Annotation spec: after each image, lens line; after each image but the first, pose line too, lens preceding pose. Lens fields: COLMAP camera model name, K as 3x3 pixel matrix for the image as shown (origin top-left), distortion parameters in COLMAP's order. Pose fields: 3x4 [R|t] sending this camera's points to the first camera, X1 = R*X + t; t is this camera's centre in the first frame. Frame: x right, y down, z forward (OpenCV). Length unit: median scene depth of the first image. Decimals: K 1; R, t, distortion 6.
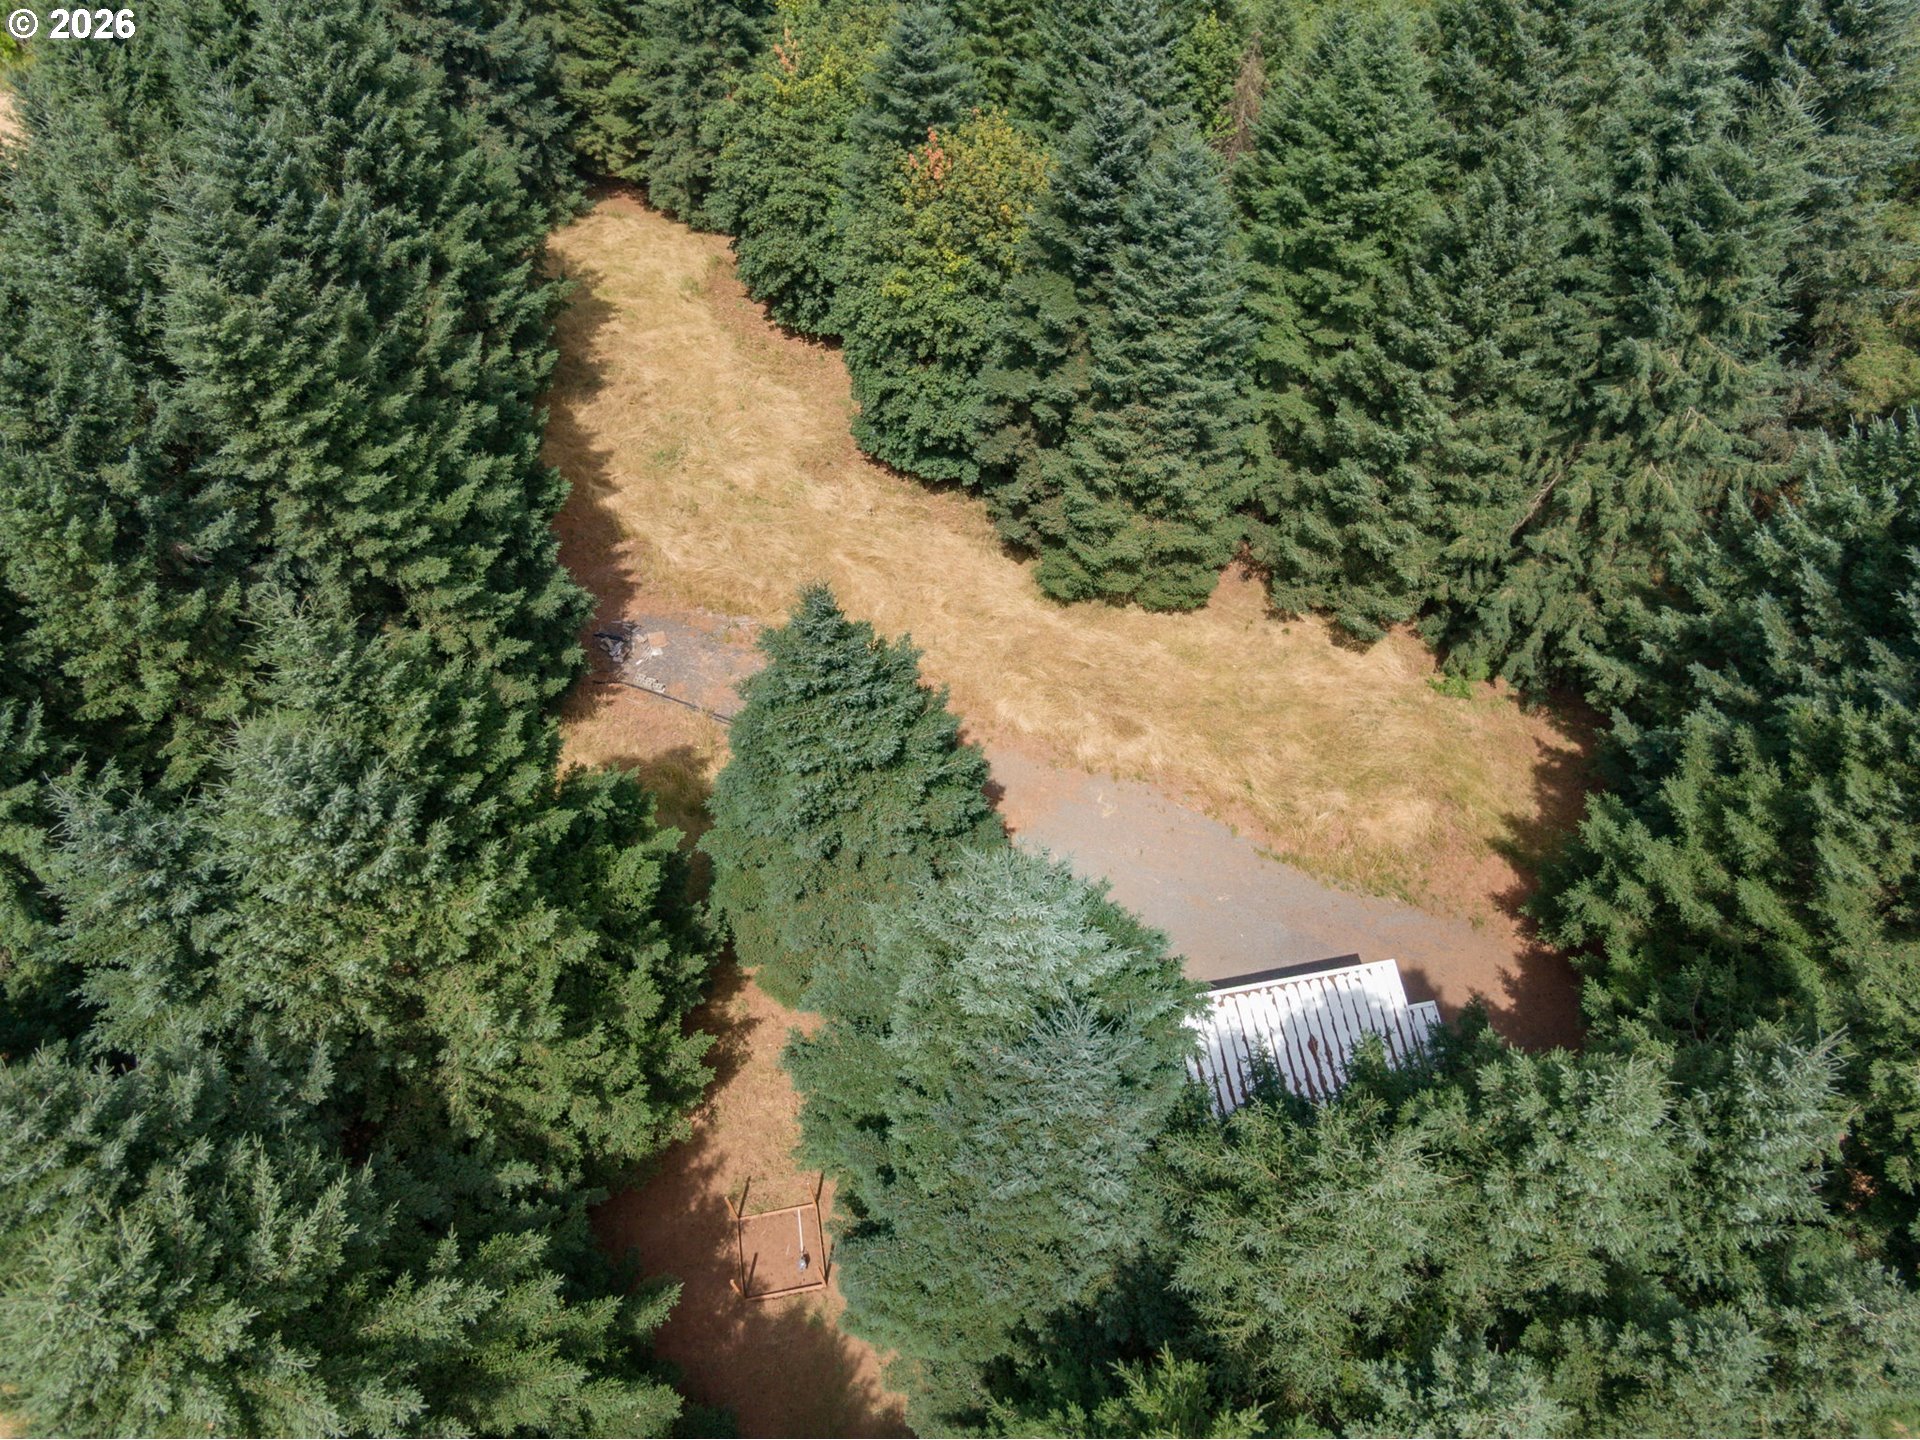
lens RADIAL K [[1348.1, 0, 960.0], [0, 1348.1, 720.0], [0, 0, 1]] dist [0.047652, -0.068384]
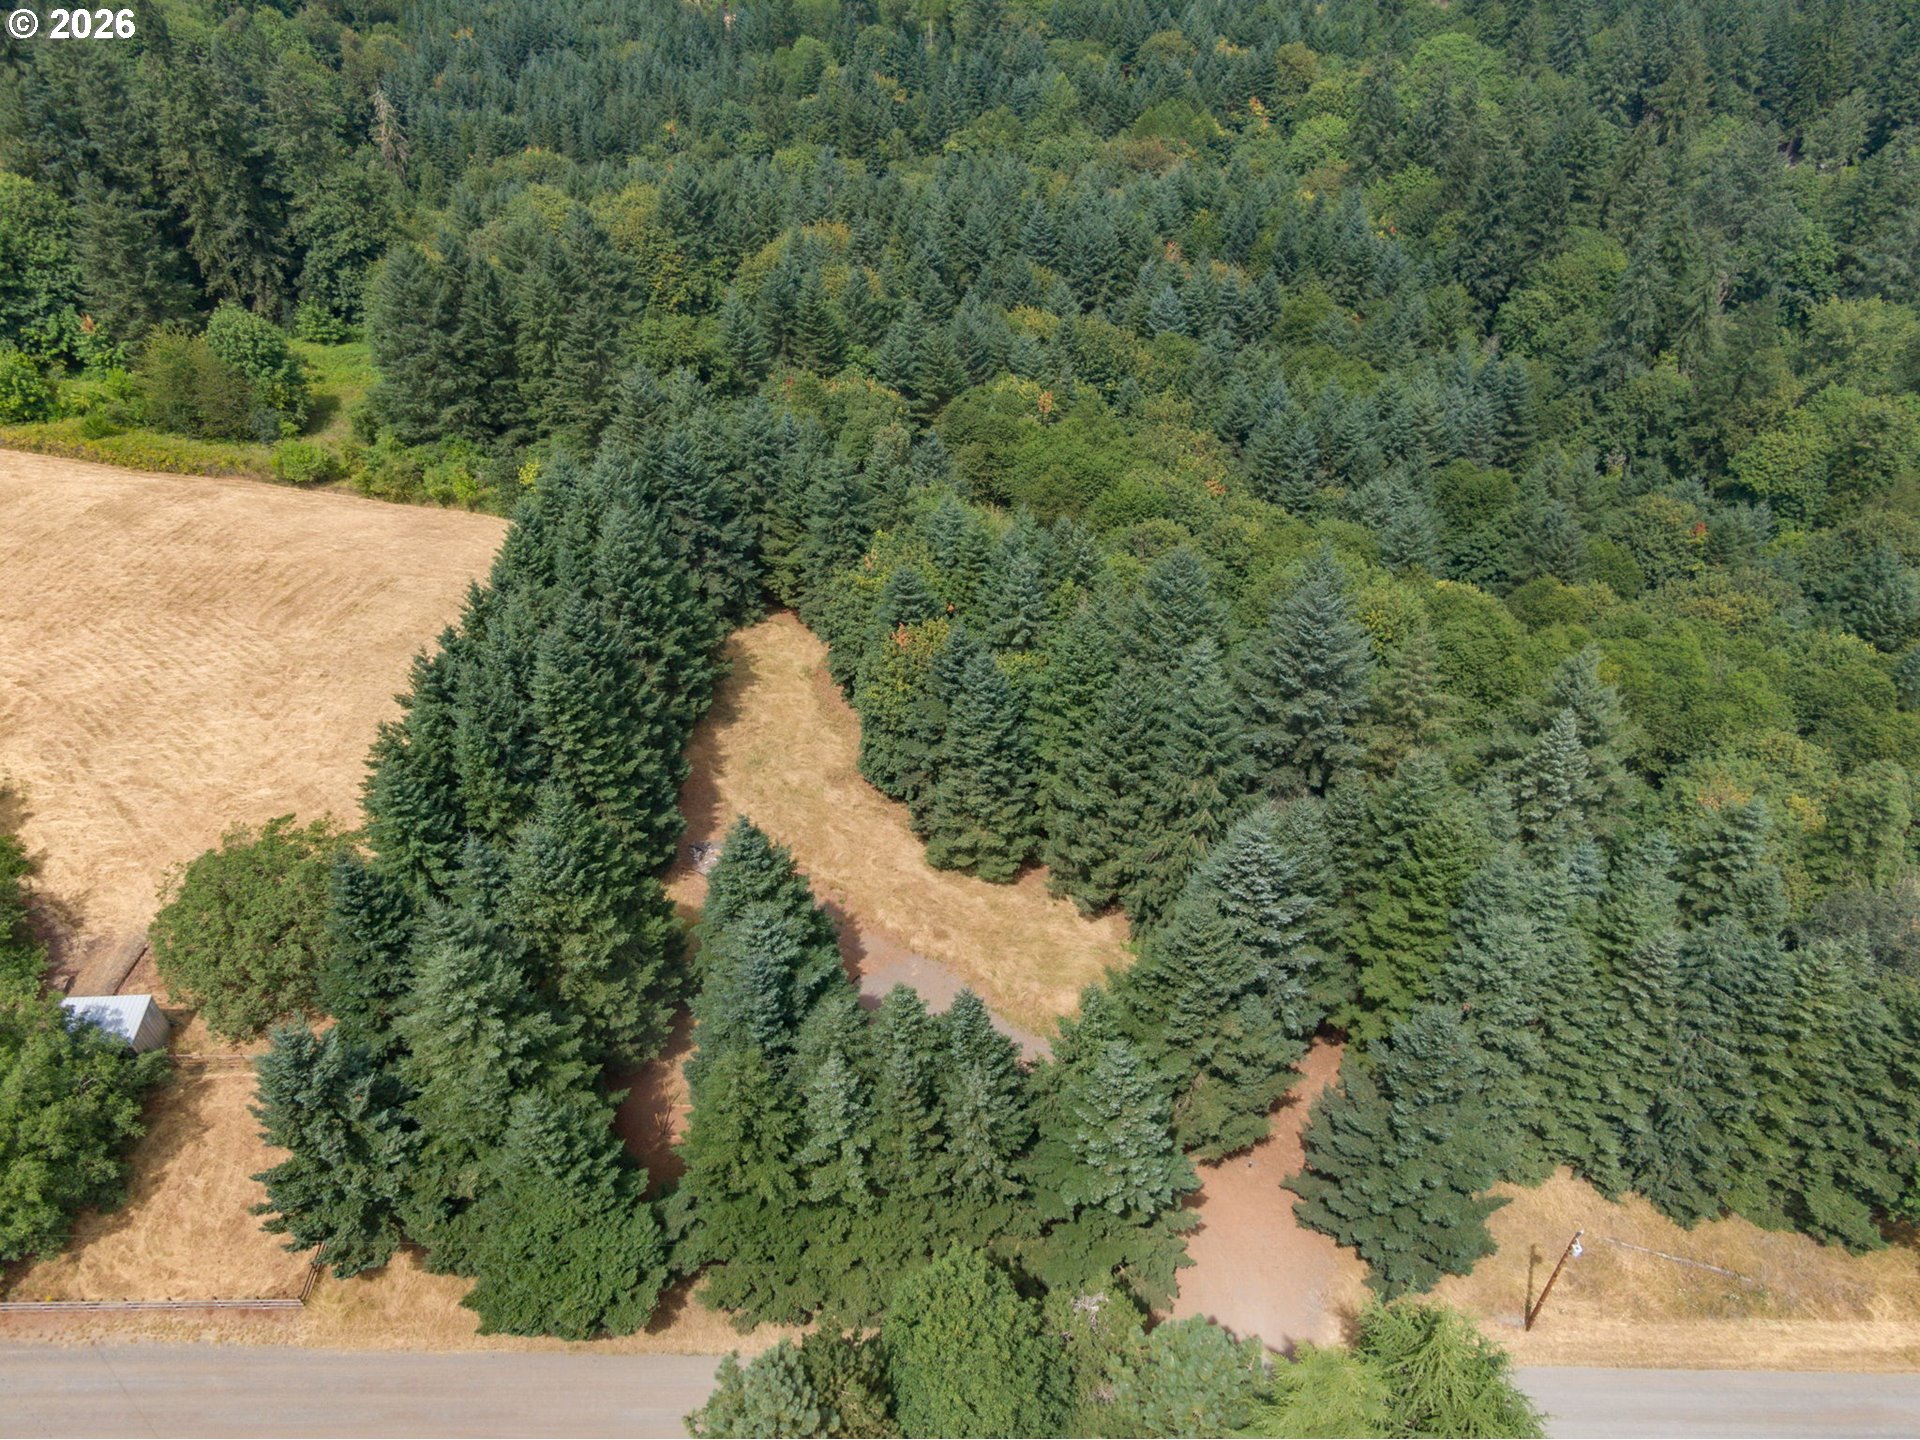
lens RADIAL K [[1348.1, 0, 960.0], [0, 1348.1, 720.0], [0, 0, 1]] dist [0.047652, -0.068384]
pose [[0.975644, 0.135035, -0.172870, 0.520287], [-0.173721, 0.956825, -0.233038, 0.185086], [0.133938, 0.257394, 0.956979, -1.049303]]
